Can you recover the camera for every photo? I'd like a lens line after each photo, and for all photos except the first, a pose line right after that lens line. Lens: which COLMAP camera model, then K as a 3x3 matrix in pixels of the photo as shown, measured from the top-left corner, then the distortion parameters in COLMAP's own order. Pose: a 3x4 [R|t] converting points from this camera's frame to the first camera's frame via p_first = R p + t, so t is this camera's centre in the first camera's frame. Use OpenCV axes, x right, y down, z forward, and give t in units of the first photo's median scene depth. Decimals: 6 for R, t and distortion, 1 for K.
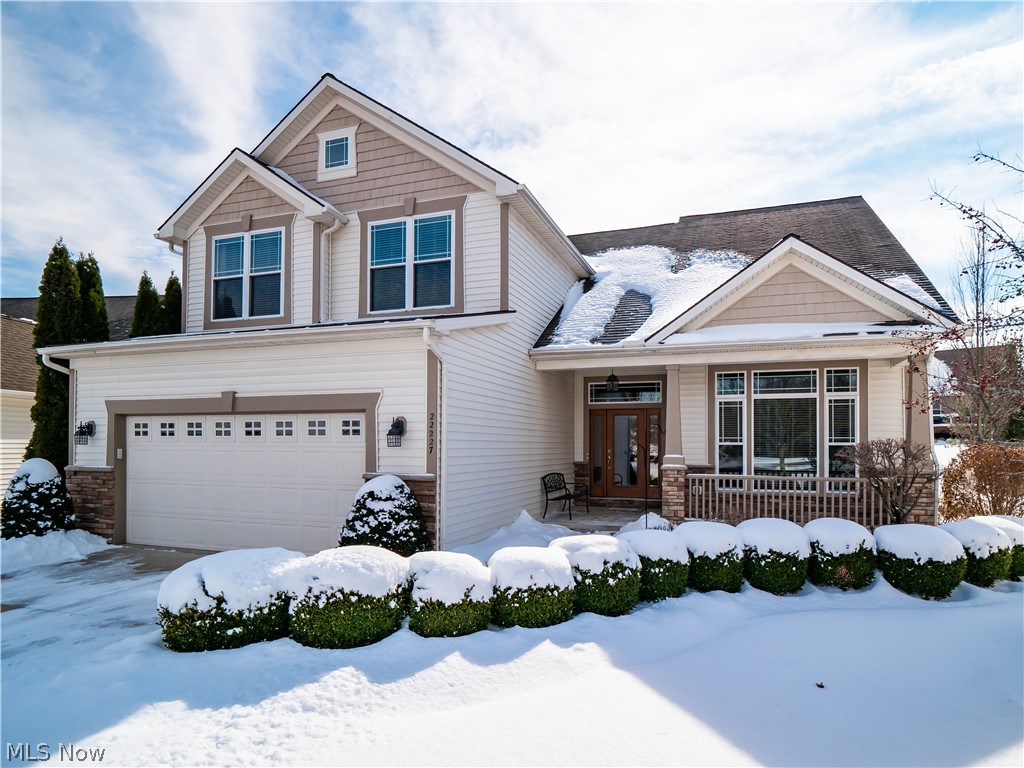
lens RADIAL K [[514.3, 0, 512.0], [0, 514.3, 384.0], [0, 0, 1]] dist [-0.030644, -0.000356]
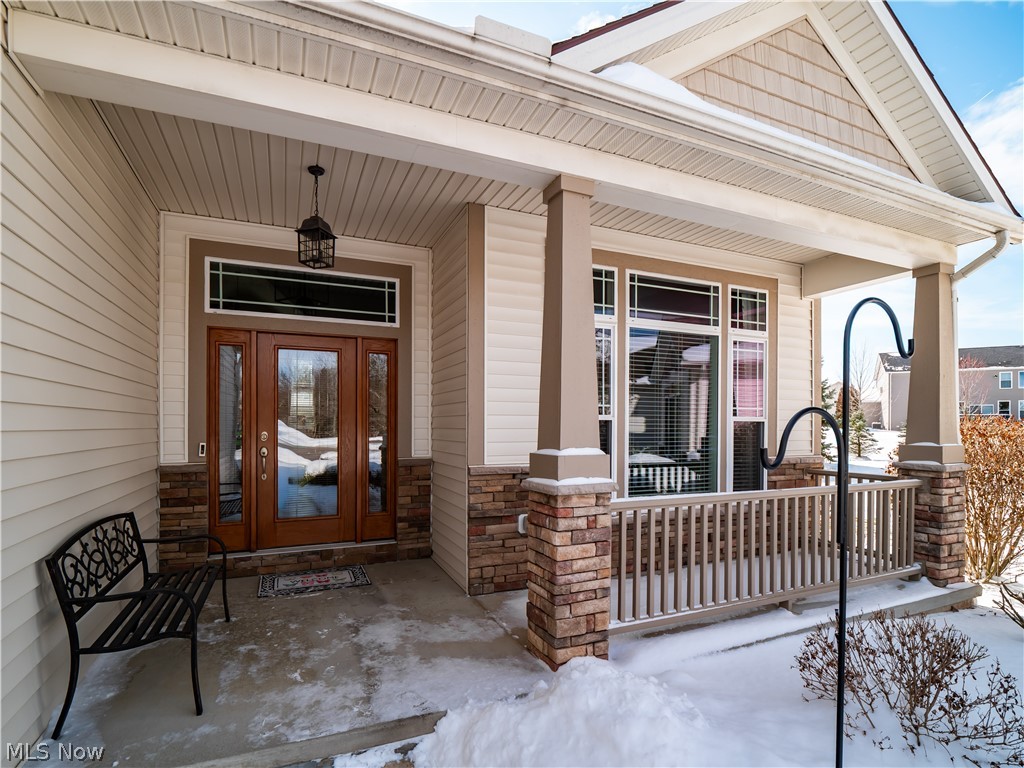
lens RADIAL K [[512.3, 0, 509.5], [0, 512.3, 424.4], [0, 0, 1]] dist [-0.000505, -0.000126]
pose [[0.686234, -0.004968, 0.727364, 0.037338], [-0.084894, 0.992596, 0.086872, 0.091116], [-0.722410, -0.121363, 0.680731, 0.754549]]
